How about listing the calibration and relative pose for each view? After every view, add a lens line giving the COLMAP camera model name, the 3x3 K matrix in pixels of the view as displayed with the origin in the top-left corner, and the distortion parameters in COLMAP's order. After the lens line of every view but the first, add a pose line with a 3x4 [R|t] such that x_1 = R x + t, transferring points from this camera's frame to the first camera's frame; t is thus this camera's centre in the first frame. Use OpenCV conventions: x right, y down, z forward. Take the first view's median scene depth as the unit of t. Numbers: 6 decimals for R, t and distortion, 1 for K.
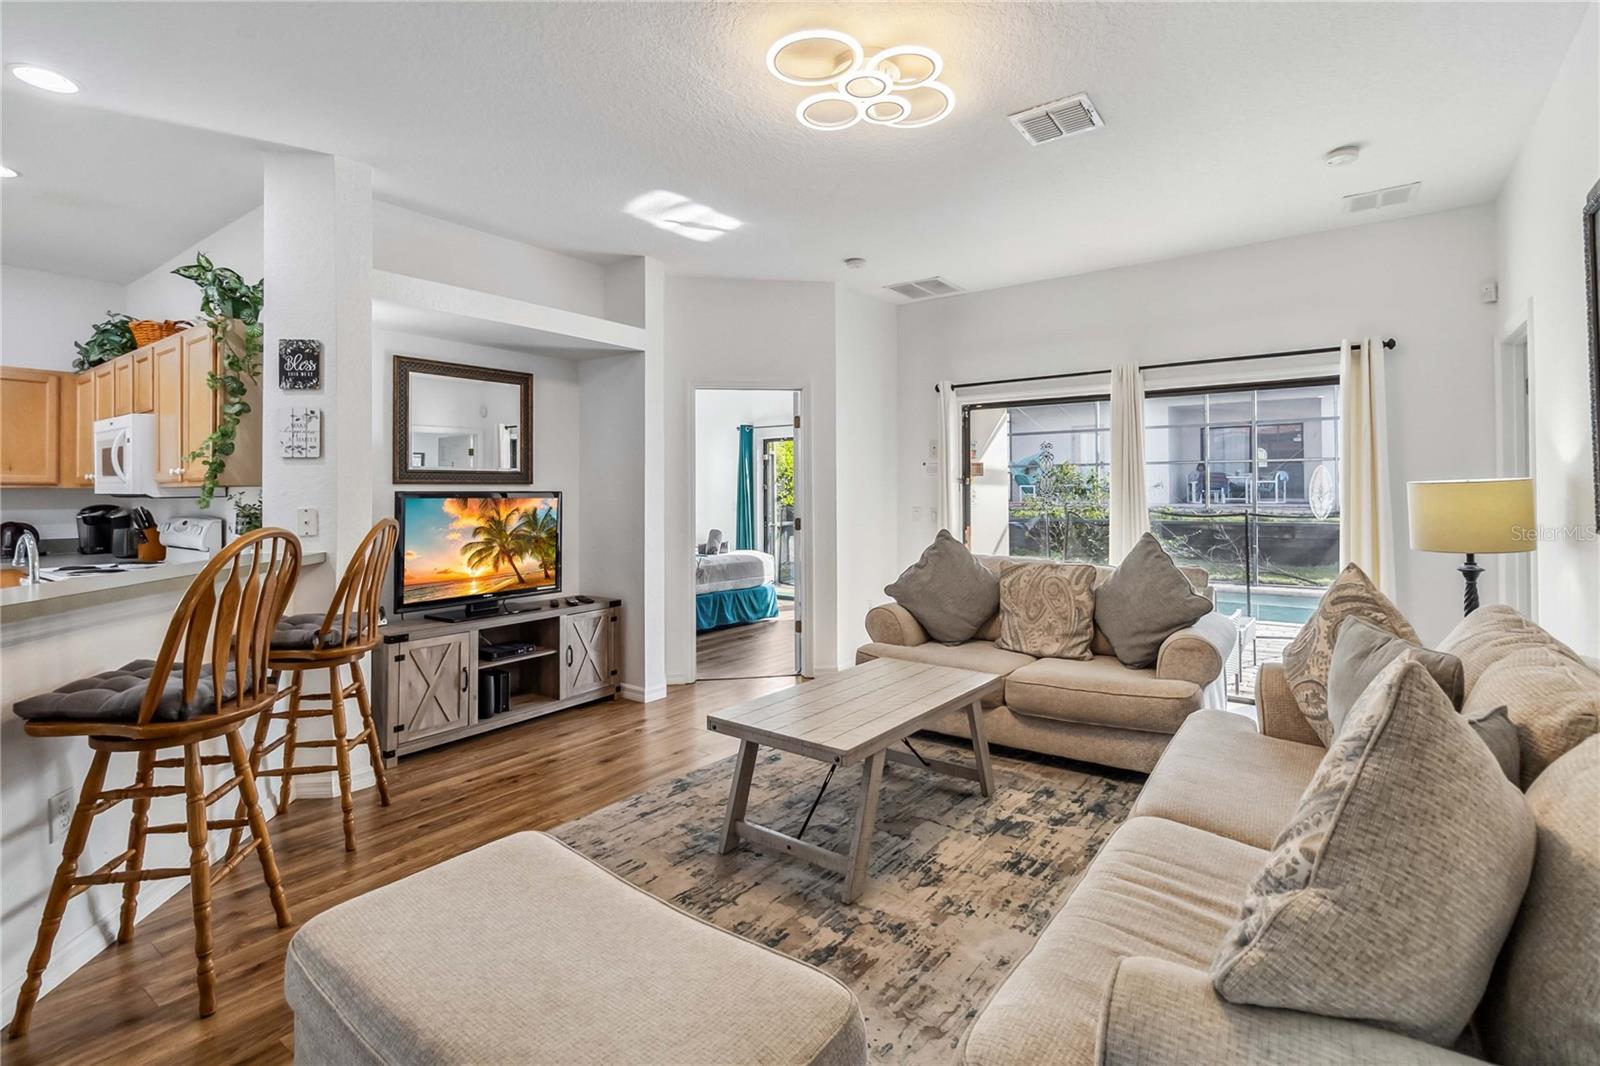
lens RADIAL K [[766.1, 0, 760.8], [0, 766.1, 479.4], [0, 0, 1]] dist [0.034907, 0.000091]
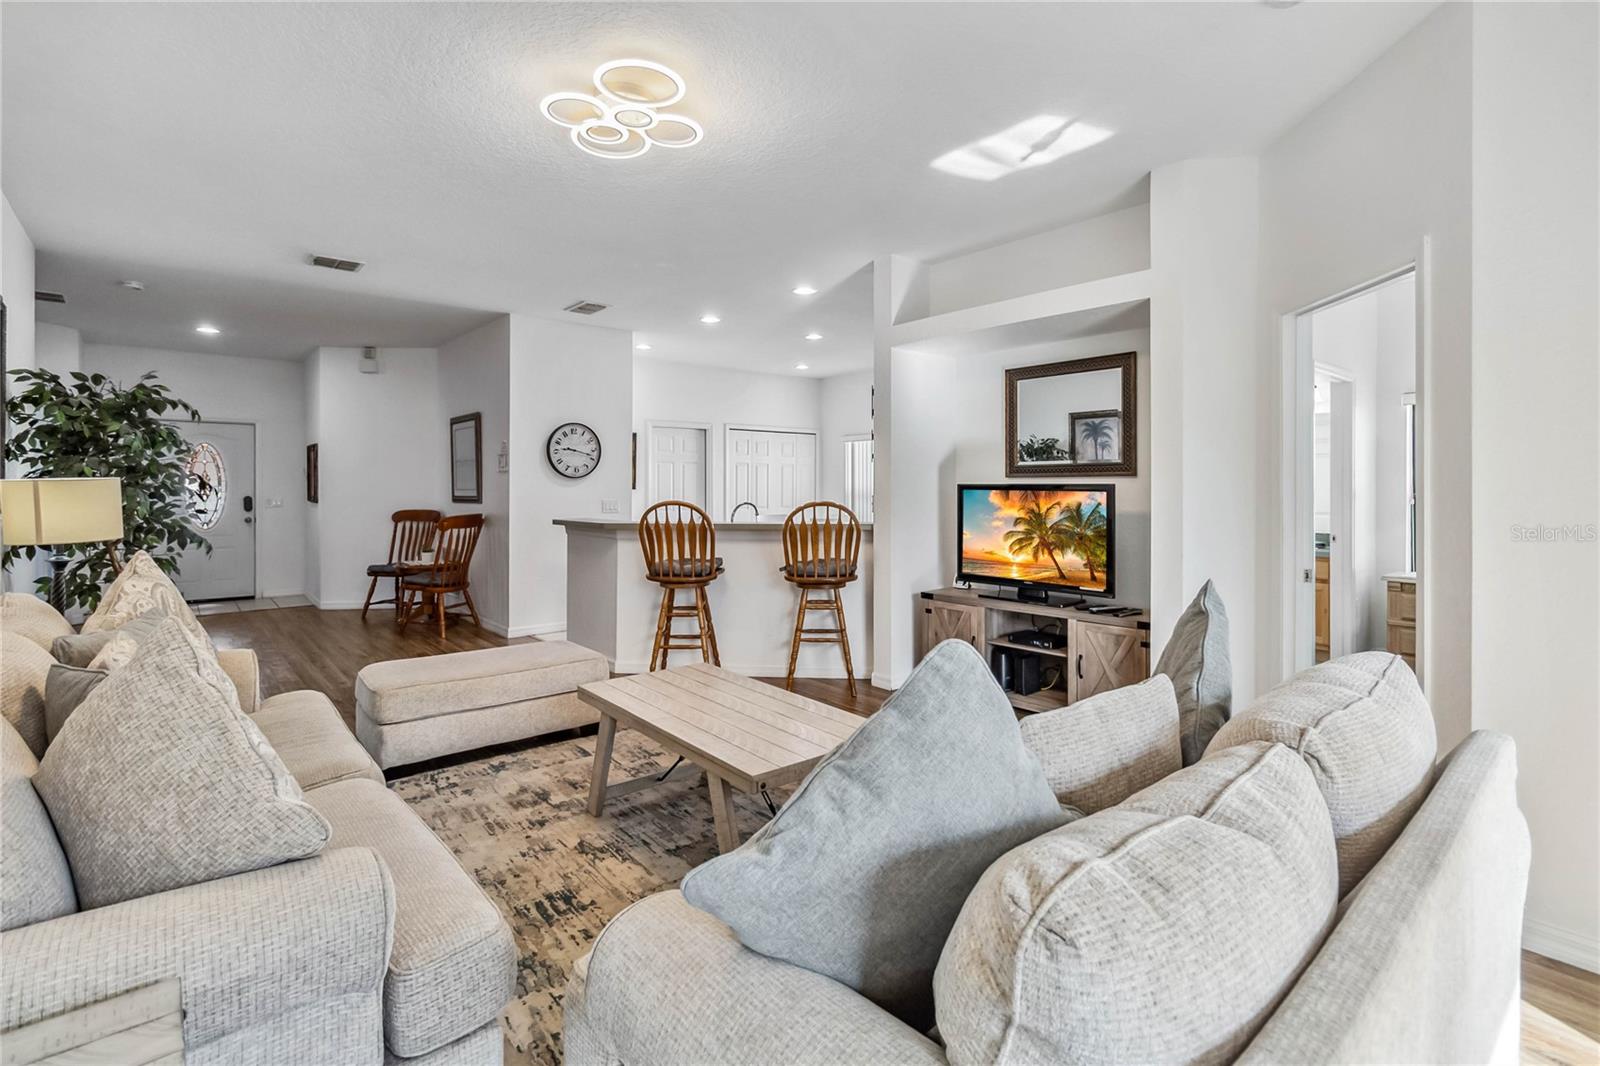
lens RADIAL K [[691.3, 0, 780.8], [0, 691.3, 502.8], [0, 0, 1]] dist [0.002233, 0.000116]
pose [[-0.175550, 0.040199, -0.983649, 0.668116], [0.016523, 0.999146, 0.037883, -0.001010], [0.984332, -0.009602, -0.176065, 0.871854]]
